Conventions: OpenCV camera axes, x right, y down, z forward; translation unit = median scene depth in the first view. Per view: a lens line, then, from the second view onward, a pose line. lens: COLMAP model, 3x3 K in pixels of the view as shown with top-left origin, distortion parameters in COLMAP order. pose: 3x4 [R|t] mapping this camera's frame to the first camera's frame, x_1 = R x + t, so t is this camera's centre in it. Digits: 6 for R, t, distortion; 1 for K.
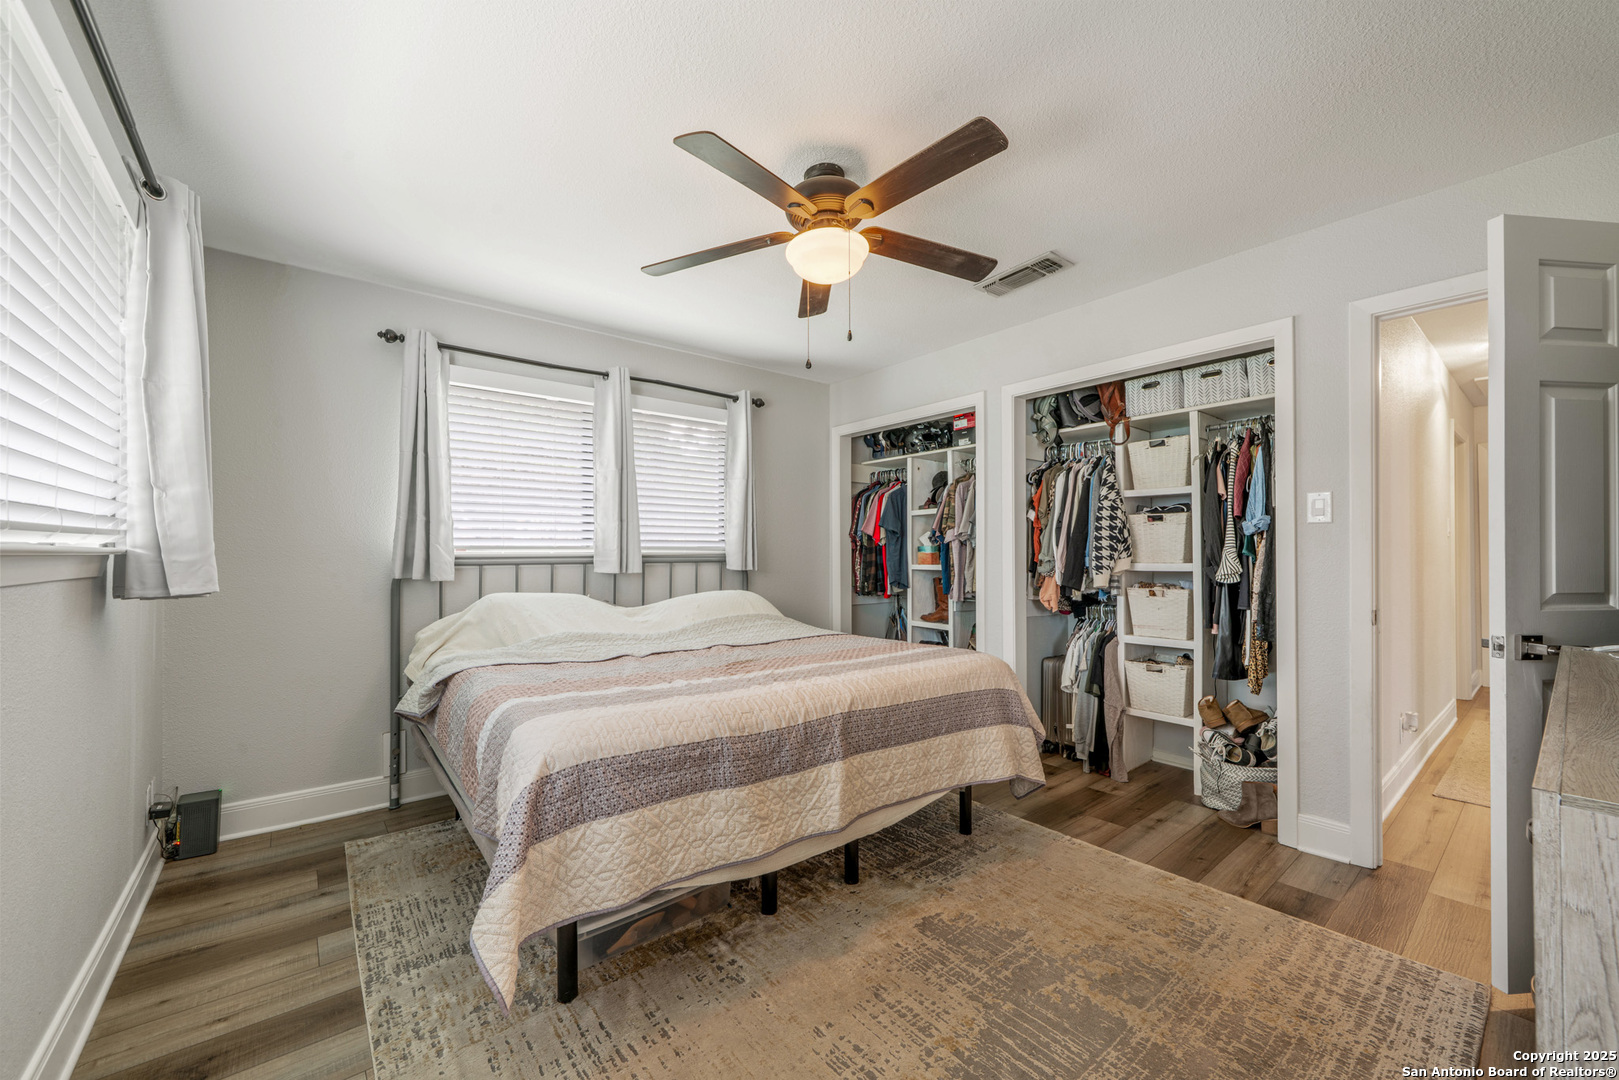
lens RADIAL K [[622.5, 0, 796.1], [0, 622.5, 543.1], [0, 0, 1]] dist [-0.000803, 0.000028]
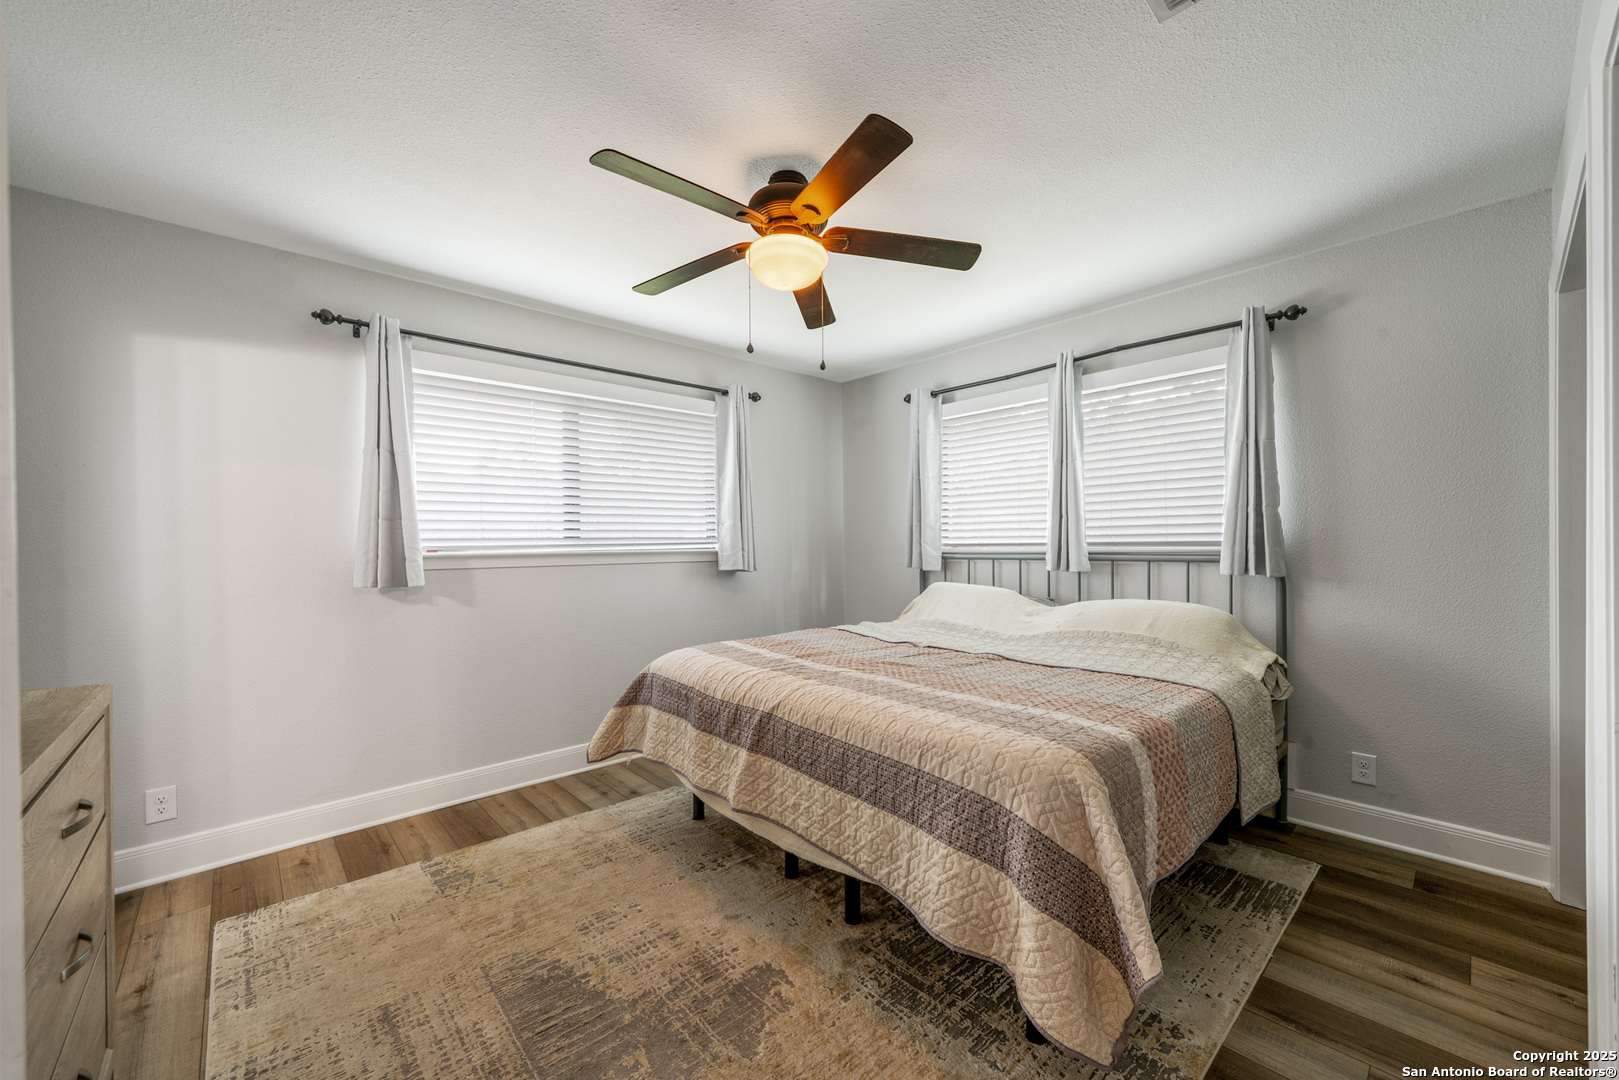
lens RADIAL K [[600.9, 0, 815.4], [0, 600.9, 545.0], [0, 0, 1]] dist [-0.001270, 0.000001]
pose [[0.100269, -0.001179, -0.994960, 0.950619], [0.021488, 0.999769, 0.000981, -0.002518], [0.994728, -0.021479, 0.100271, 0.873390]]
